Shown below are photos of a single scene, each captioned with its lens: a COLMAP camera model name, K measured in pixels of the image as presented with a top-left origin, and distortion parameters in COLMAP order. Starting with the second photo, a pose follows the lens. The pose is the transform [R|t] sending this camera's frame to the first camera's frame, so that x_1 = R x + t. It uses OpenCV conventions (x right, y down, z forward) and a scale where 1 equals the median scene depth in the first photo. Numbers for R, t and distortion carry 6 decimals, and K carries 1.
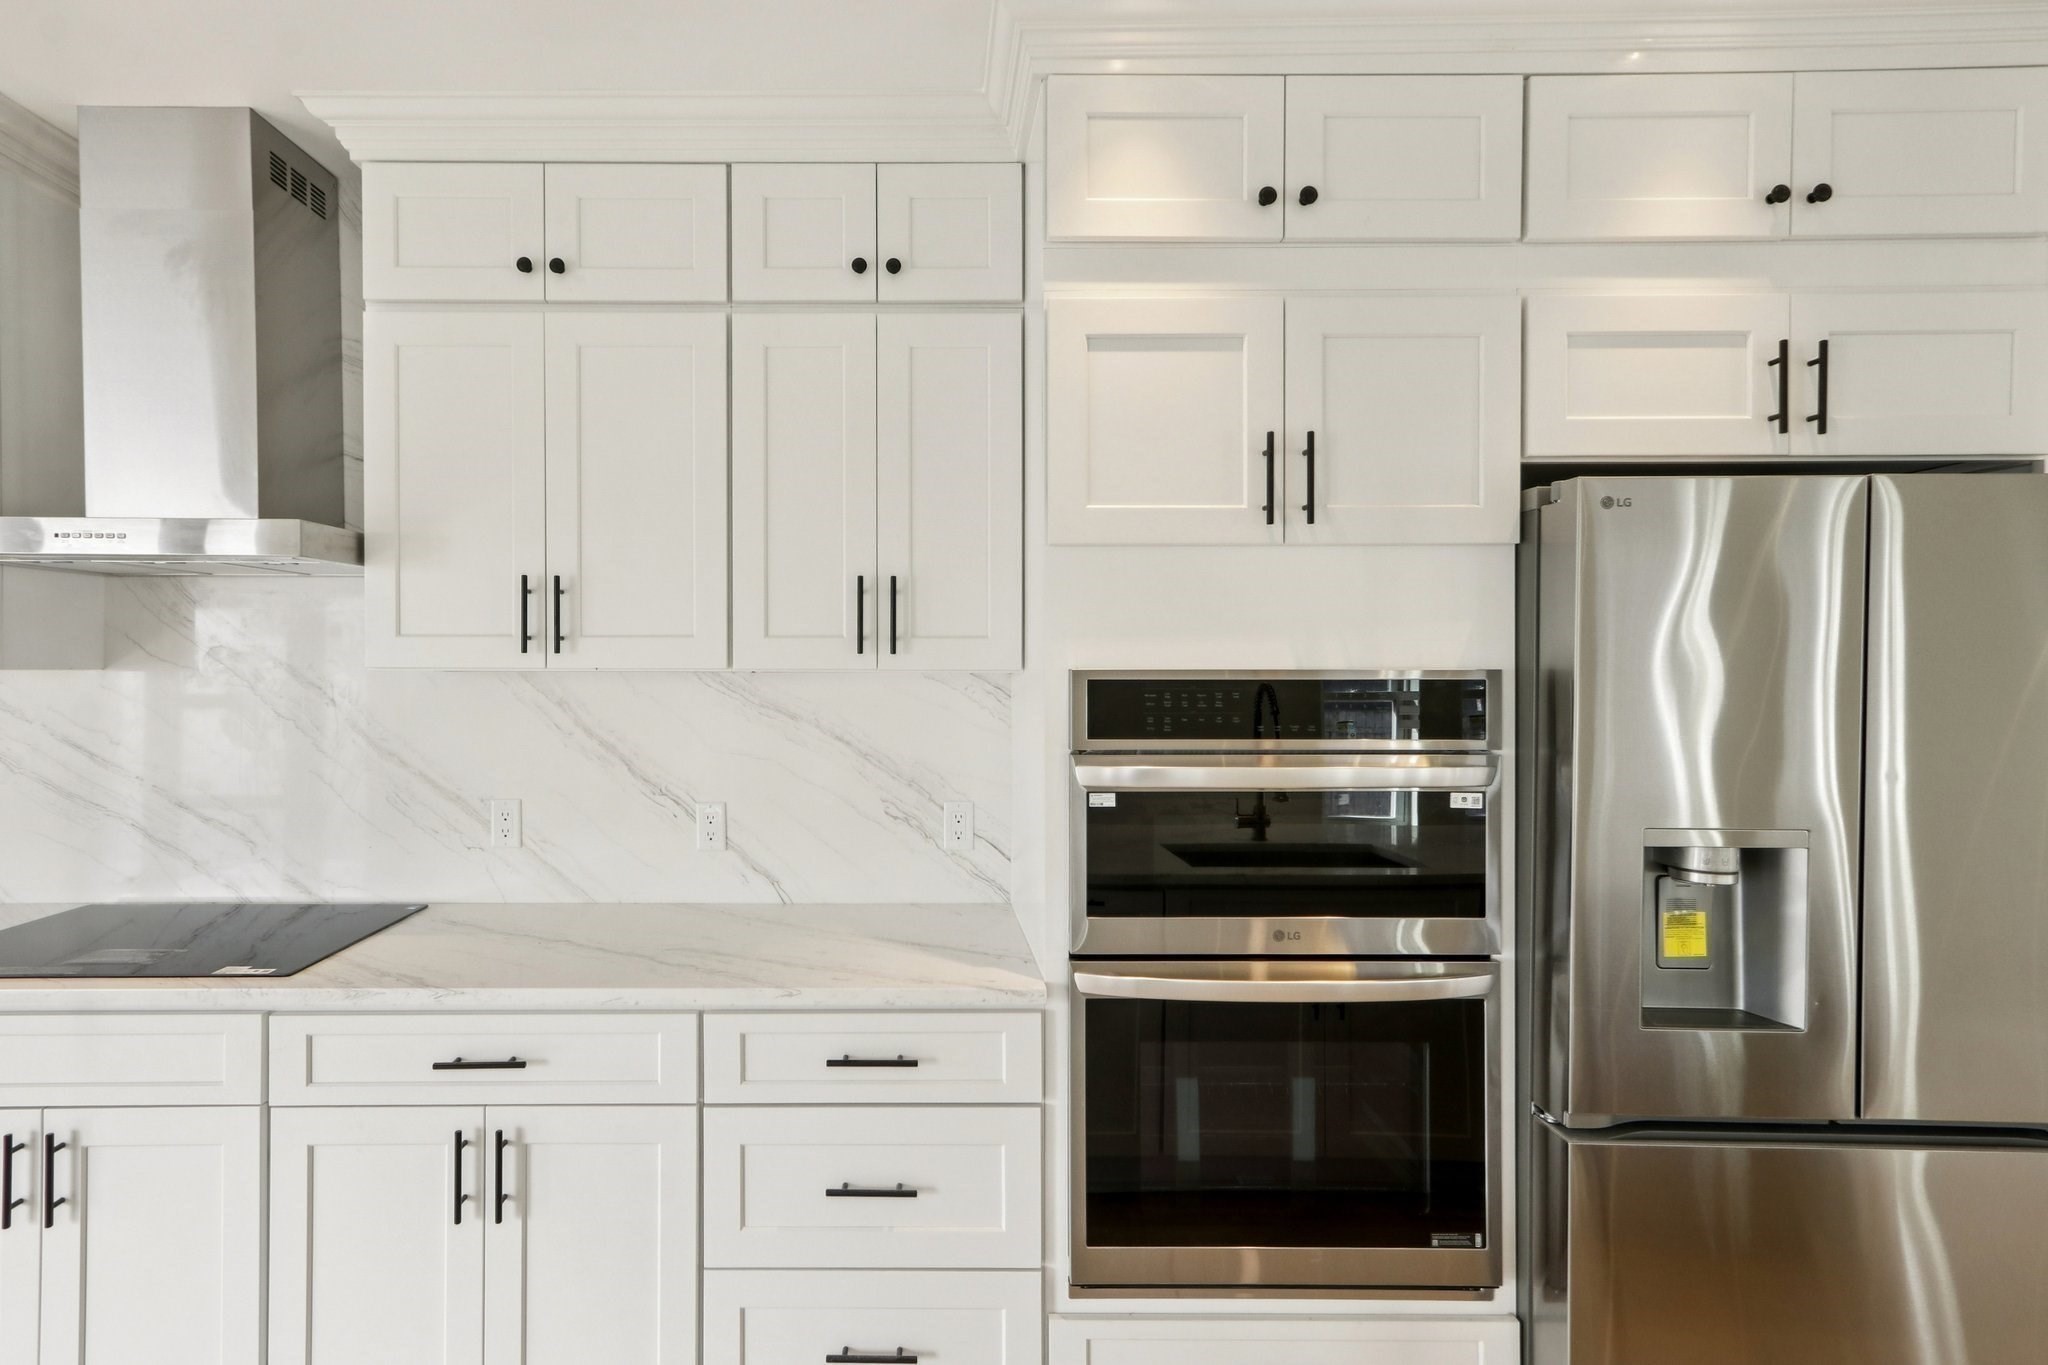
lens RADIAL K [[989.2, 0, 945.5], [0, 989.2, 676.2], [0, 0, 1]] dist [0.009396, 0.004651]
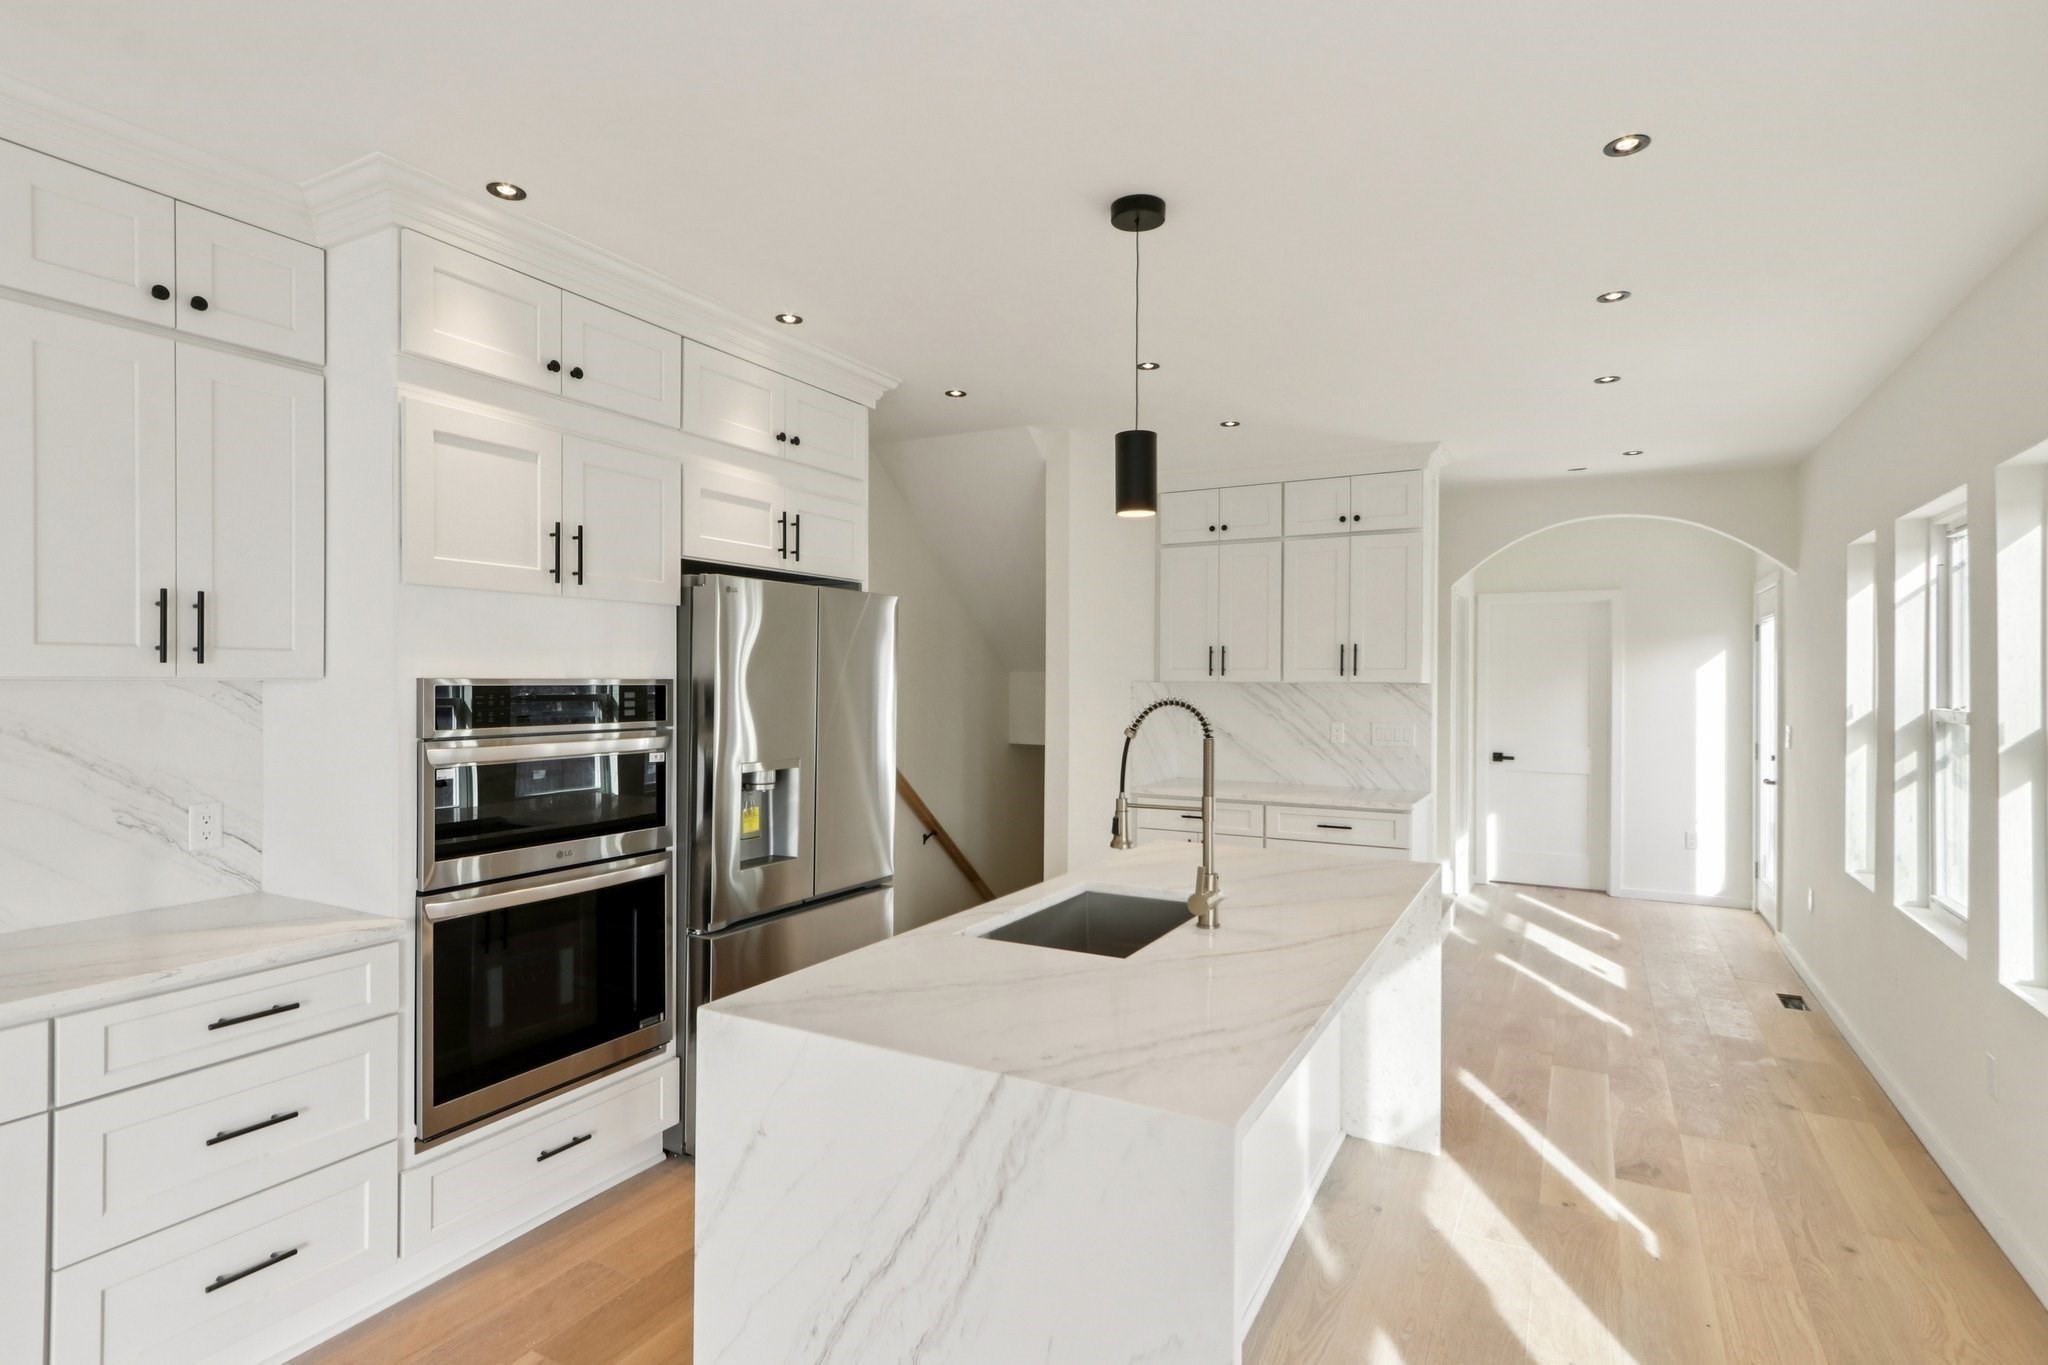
lens RADIAL K [[1037.3, 0, 1020.0], [0, 1037.3, 682.0], [0, 0, 1]] dist [0.003613, 0.005237]
pose [[0.479297, -0.001153, 0.877652, -0.706415], [0.001810, 0.999998, 0.000325, -0.000942], [-0.877651, 0.001433, 0.479299, -0.371554]]
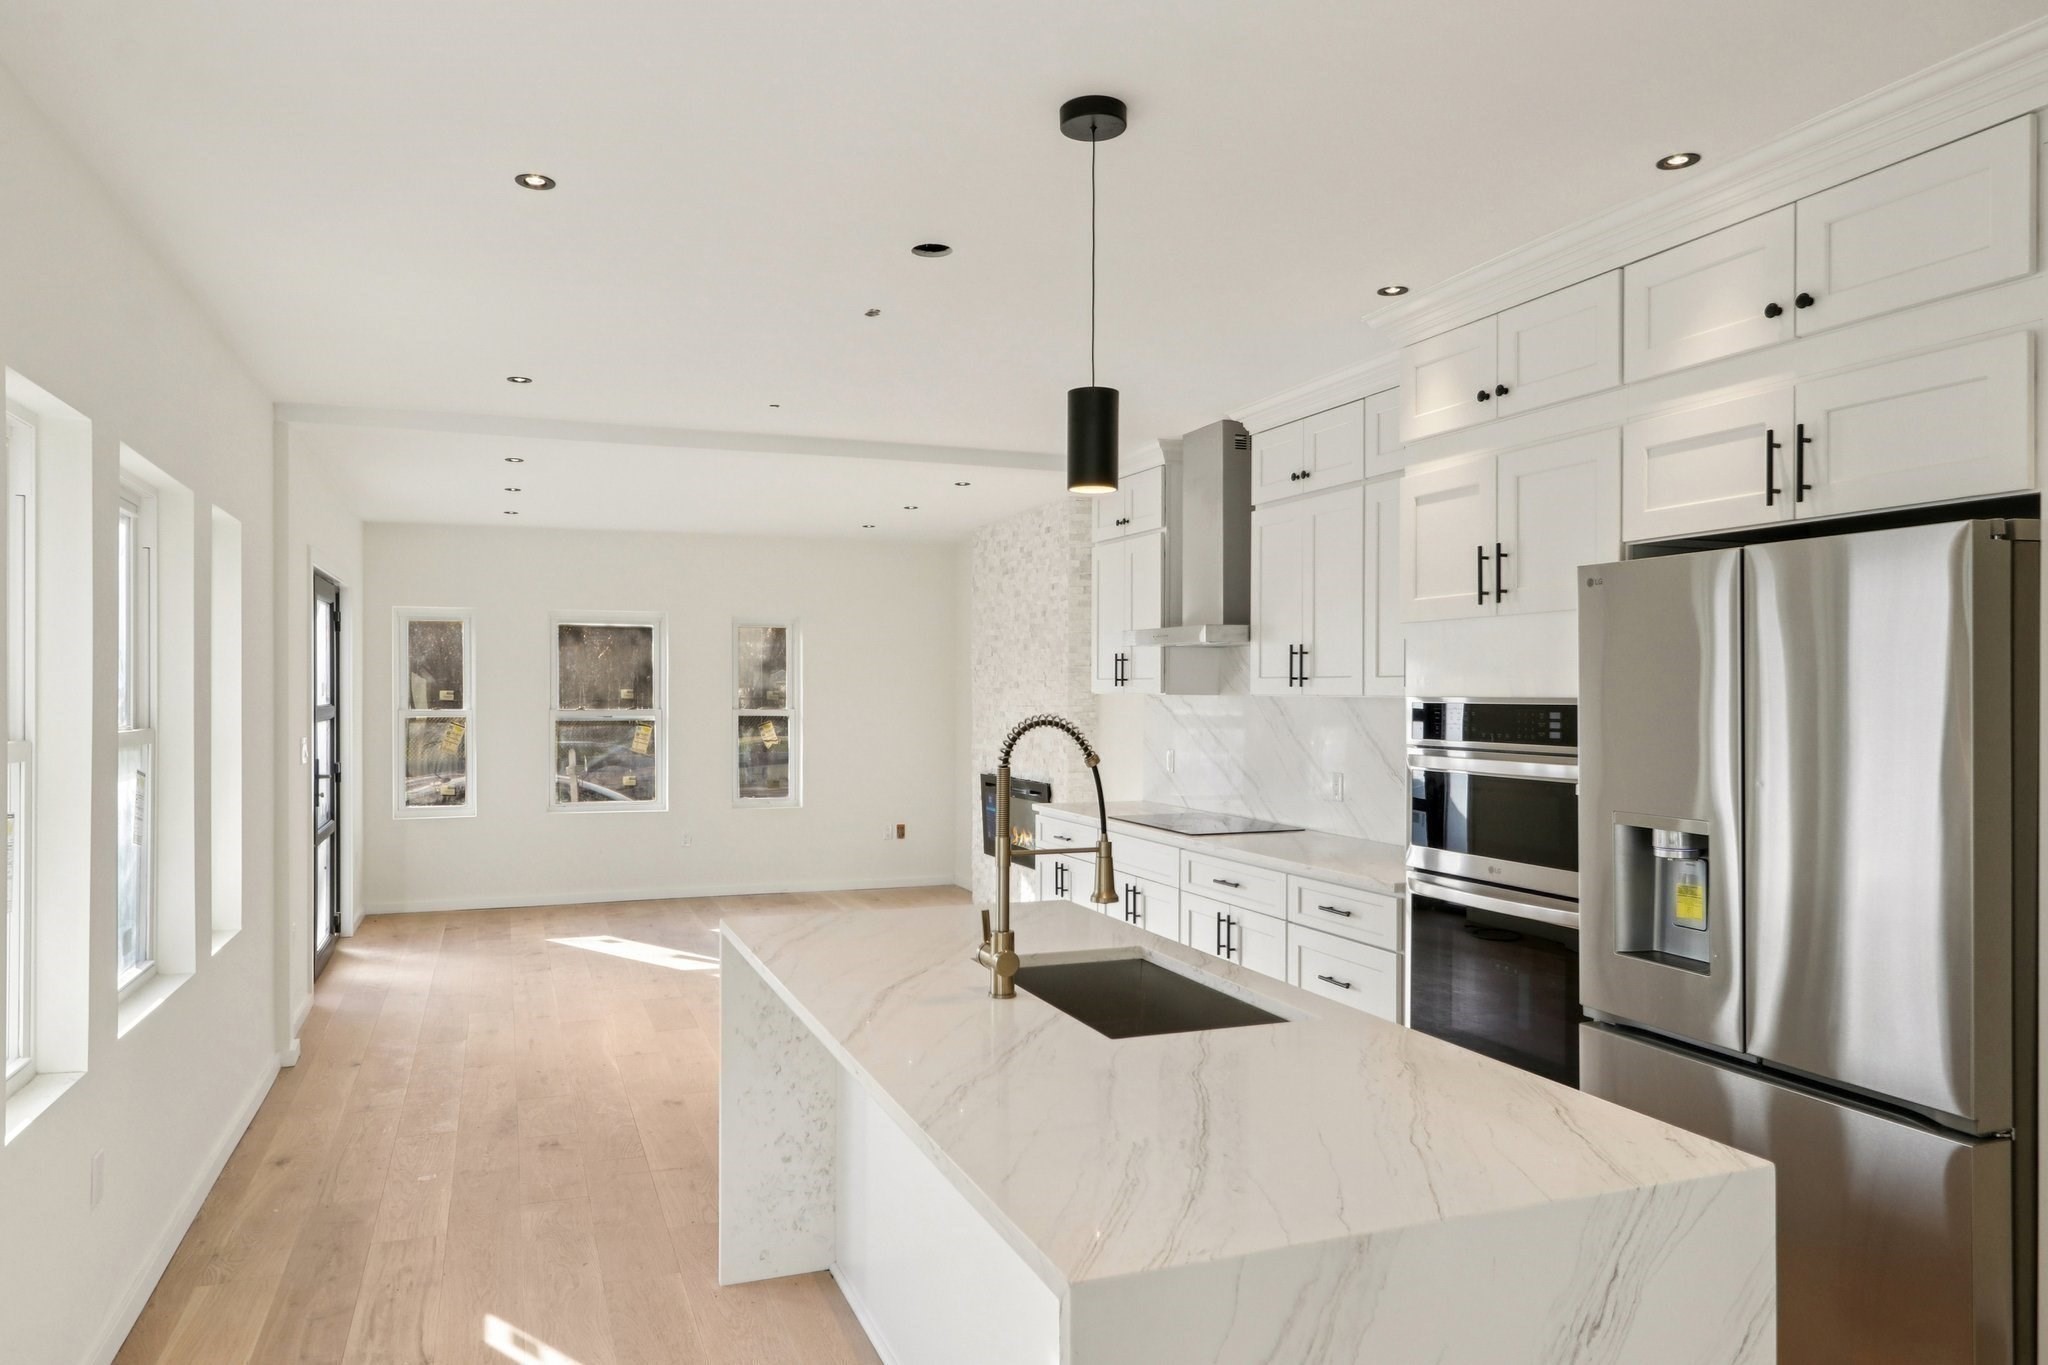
lens RADIAL K [[1316.9, 0, 1025.2], [0, 1316.9, 694.1], [0, 0, 1]] dist [0.045273, -0.000152]
pose [[0.372784, 0.002225, -0.927916, 1.948493], [-0.010159, 0.999947, -0.001683, -0.000759], [0.927863, 0.010054, 0.372787, -0.437857]]
